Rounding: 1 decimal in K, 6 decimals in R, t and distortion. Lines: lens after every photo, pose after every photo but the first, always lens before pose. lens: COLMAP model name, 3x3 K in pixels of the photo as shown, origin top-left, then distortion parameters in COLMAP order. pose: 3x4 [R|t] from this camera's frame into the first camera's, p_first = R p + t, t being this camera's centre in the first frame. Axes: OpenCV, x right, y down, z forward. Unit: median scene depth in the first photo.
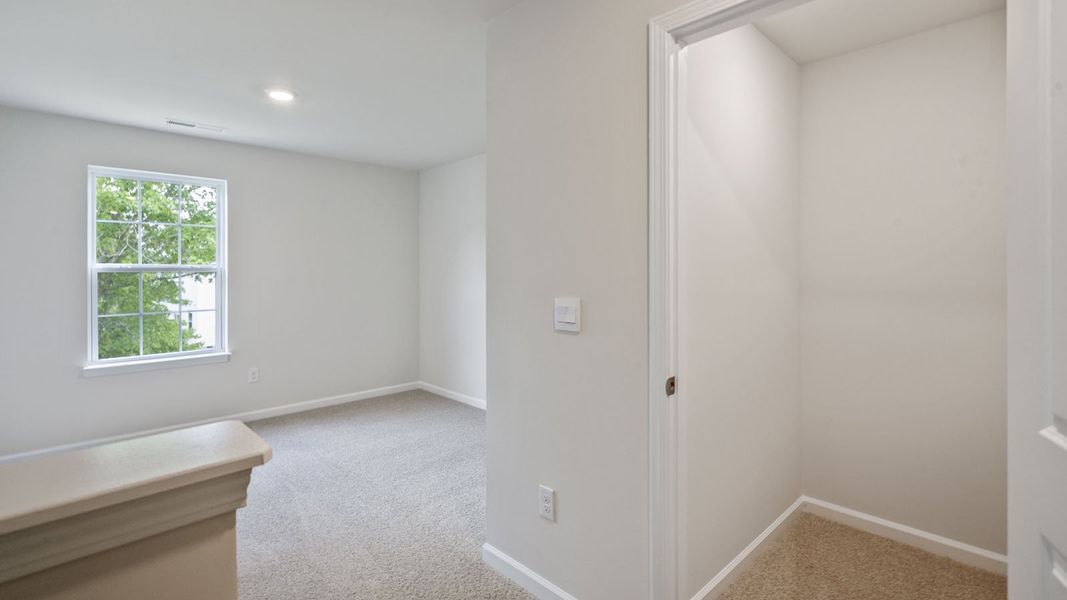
lens RADIAL K [[494.2, 0, 536.8], [0, 494.2, 268.5], [0, 0, 1]] dist [0.001833, 0.000677]
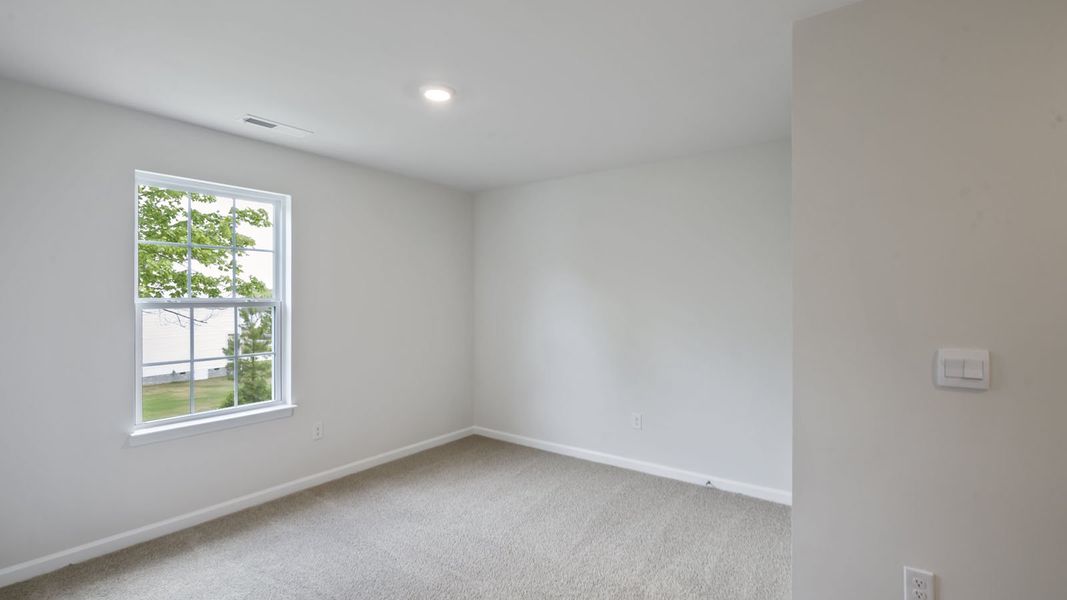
lens RADIAL K [[494.0, 0, 534.5], [0, 494.0, 296.9], [0, 0, 1]] dist [-0.000807, 0.000674]
pose [[0.986546, 0.001365, 0.163478, -0.391654], [-0.002057, 0.999990, 0.004064, -0.015717], [-0.163471, -0.004346, 0.986539, 0.135962]]
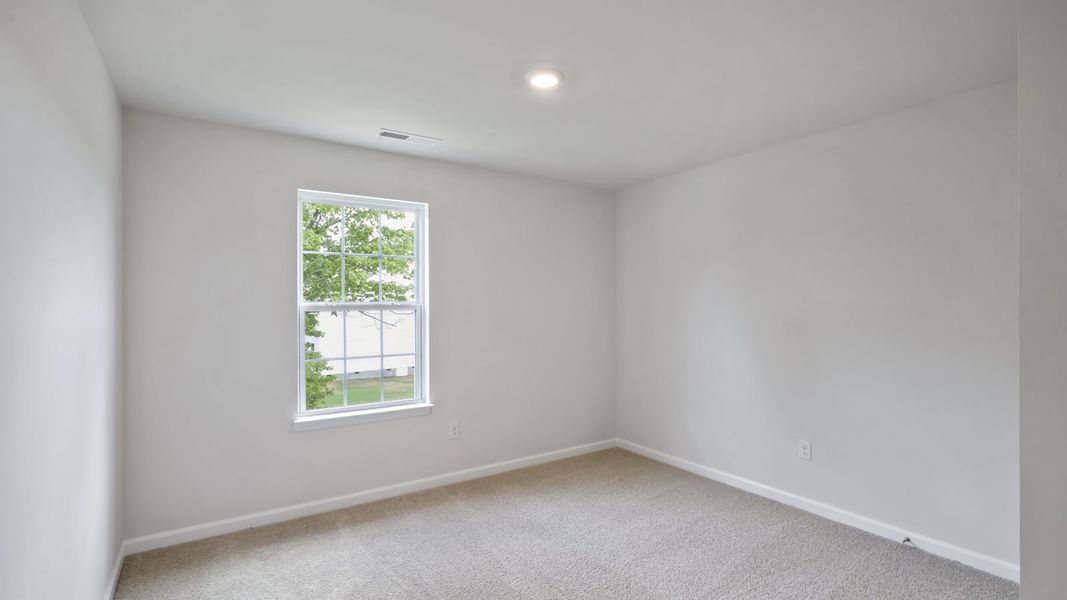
lens RADIAL K [[502.2, 0, 533.5], [0, 502.2, 300.0], [0, 0, 1]] dist [-0.000327, 0.001297]
pose [[0.983591, -0.005036, -0.180344, -0.313893], [0.004755, 0.999987, -0.001987, -0.008588], [0.180352, 0.001097, 0.983602, 0.189656]]
